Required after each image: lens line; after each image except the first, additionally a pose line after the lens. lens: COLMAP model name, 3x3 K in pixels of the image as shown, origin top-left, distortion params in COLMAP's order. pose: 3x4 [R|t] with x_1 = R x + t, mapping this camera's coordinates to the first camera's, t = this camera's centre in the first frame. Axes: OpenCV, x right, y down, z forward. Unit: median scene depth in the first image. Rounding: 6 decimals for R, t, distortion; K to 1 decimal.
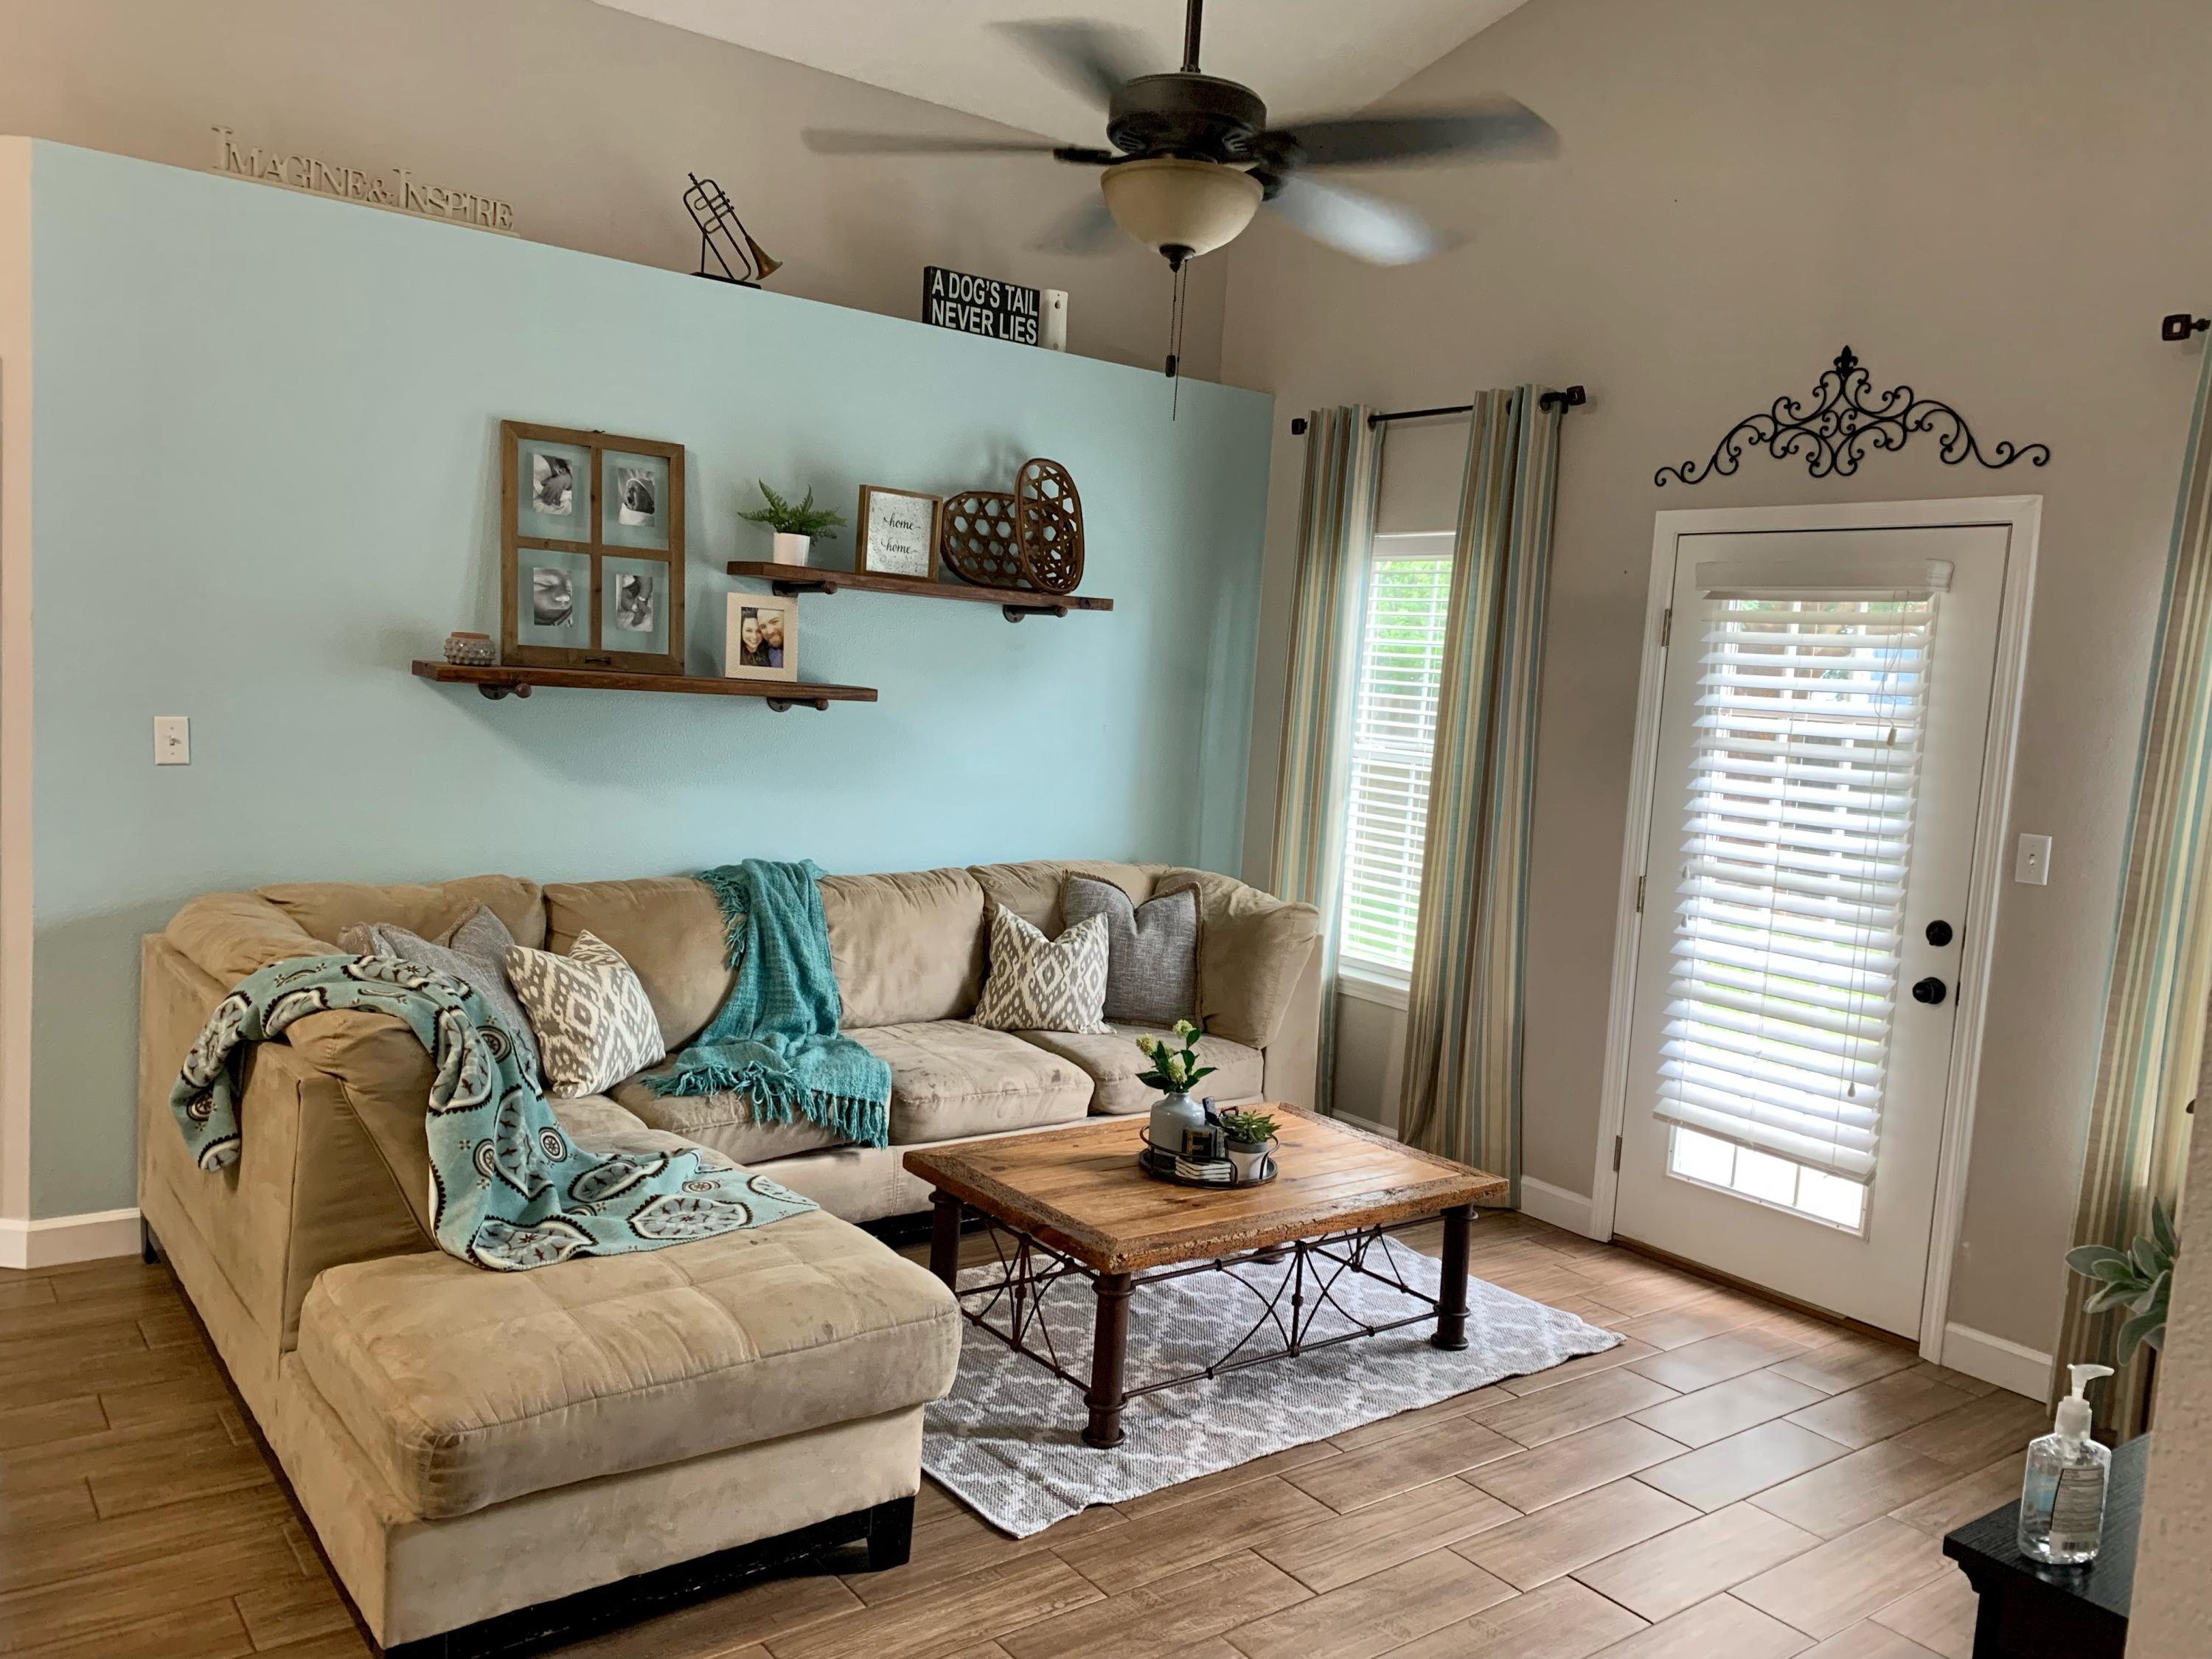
lens RADIAL K [[1683.5, 0, 1114.1], [0, 1683.5, 842.6], [0, 0, 1]] dist [0.030050, -0.036791]
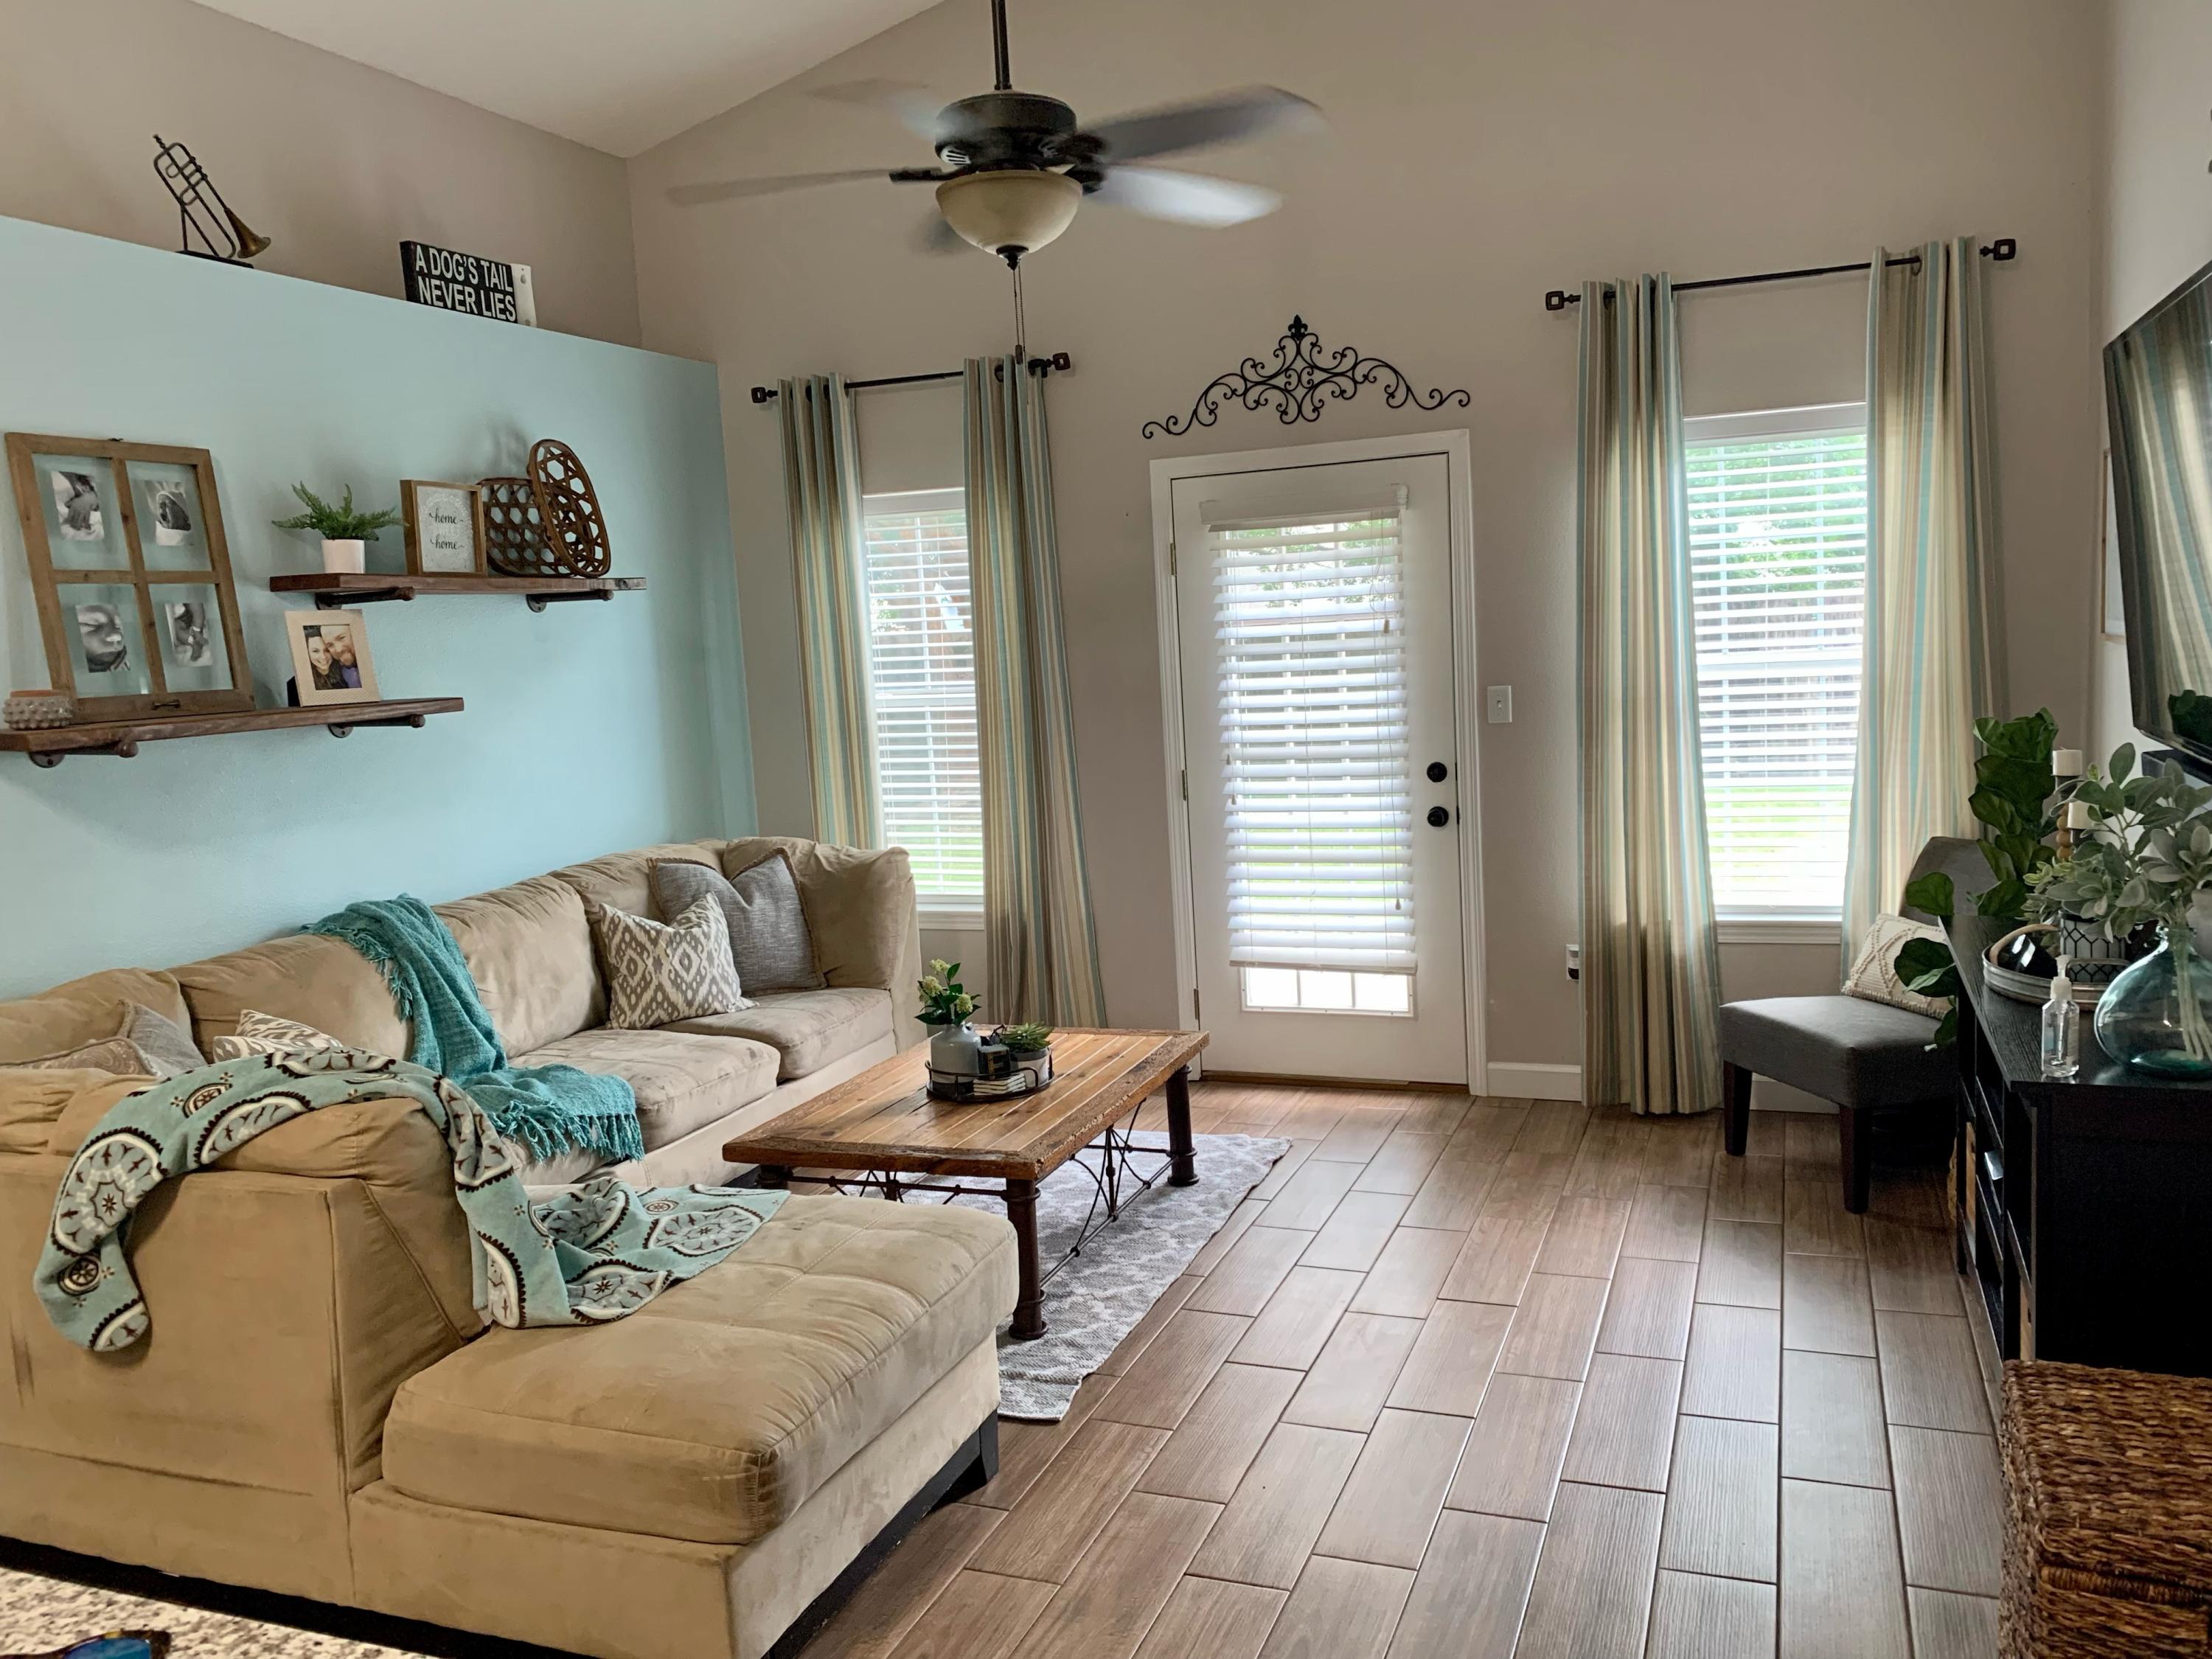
lens RADIAL K [[1683.5, 0, 1128.7], [0, 1683.5, 834.9], [0, 0, 1]] dist [0.030050, -0.036791]
pose [[0.845651, -0.173474, 0.504759, -0.350772], [0.161504, 0.984541, 0.067787, -0.023097], [-0.508715, 0.024196, 0.860595, 0.010502]]
